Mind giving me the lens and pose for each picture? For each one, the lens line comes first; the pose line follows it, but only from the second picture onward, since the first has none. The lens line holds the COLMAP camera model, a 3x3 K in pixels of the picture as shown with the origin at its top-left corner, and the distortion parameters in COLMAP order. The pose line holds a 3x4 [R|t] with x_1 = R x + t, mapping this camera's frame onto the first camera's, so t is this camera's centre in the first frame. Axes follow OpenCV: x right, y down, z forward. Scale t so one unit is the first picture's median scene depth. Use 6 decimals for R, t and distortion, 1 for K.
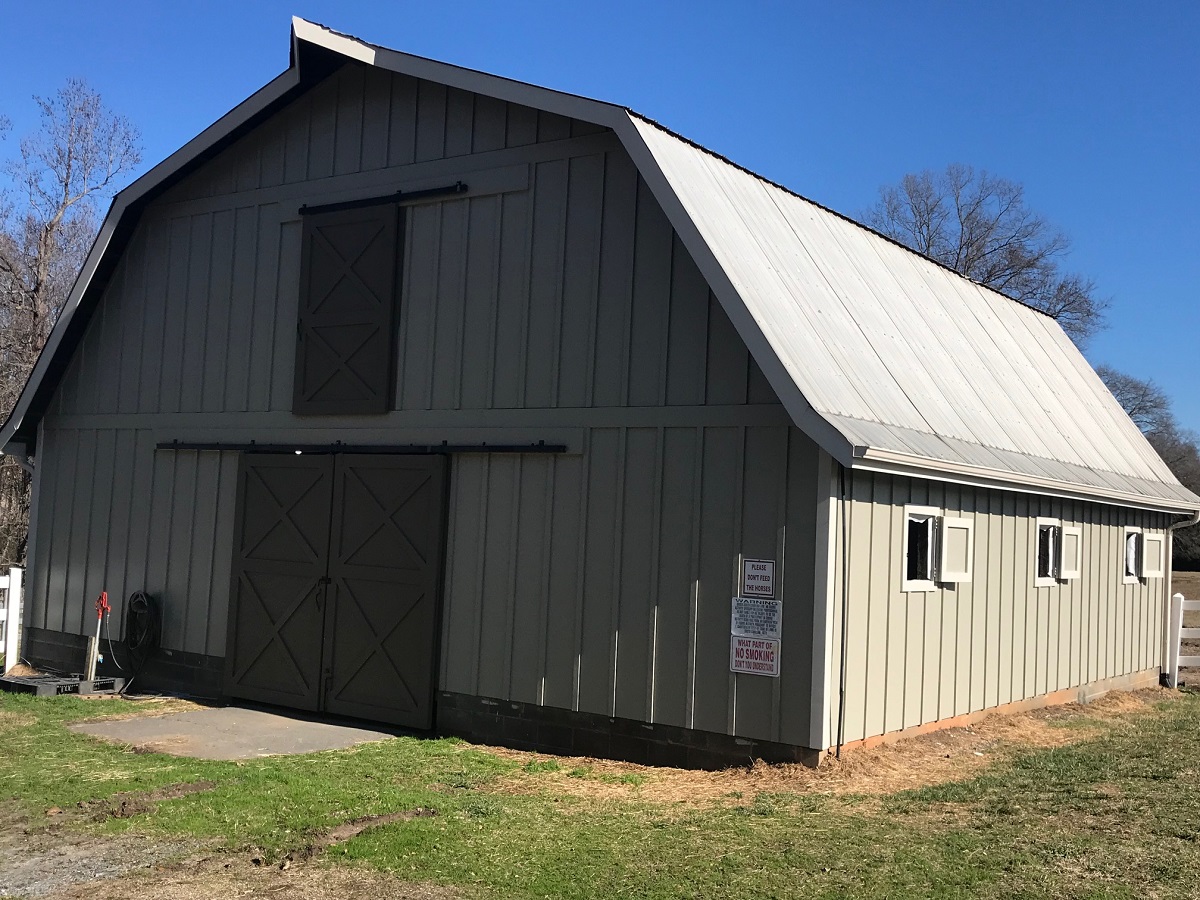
lens RADIAL K [[1329.1, 0, 600.0], [0, 1329.1, 450.0], [0, 0, 1]] dist [-0.001354, -0.005116]
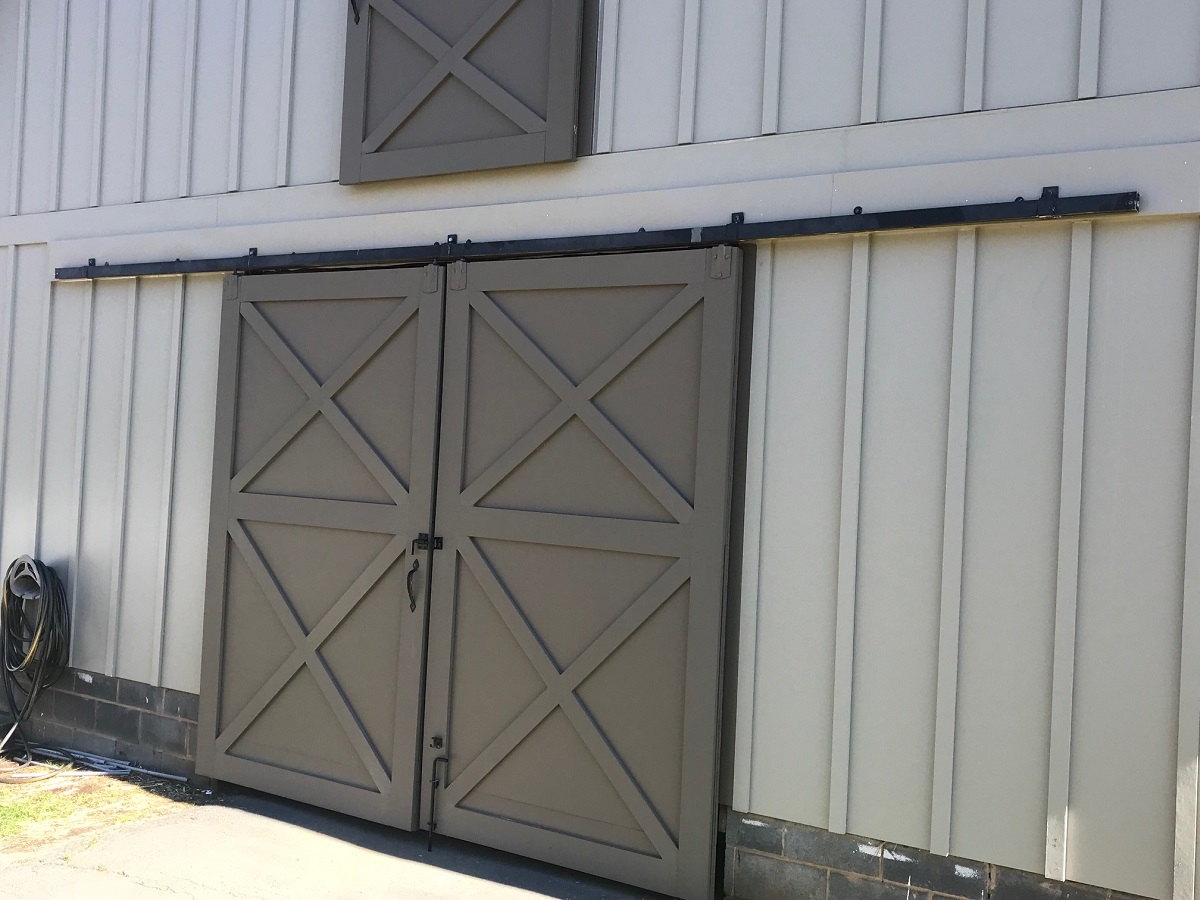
lens RADIAL K [[1246.7, 0, 600.0], [0, 1246.7, 450.0], [0, 0, 1]] dist [0.062477, -0.189878]
pose [[0.998509, -0.000042, 0.054580, -0.166996], [-0.002795, 0.998648, 0.051904, 0.043316], [-0.054509, -0.051979, 0.997159, 0.559071]]
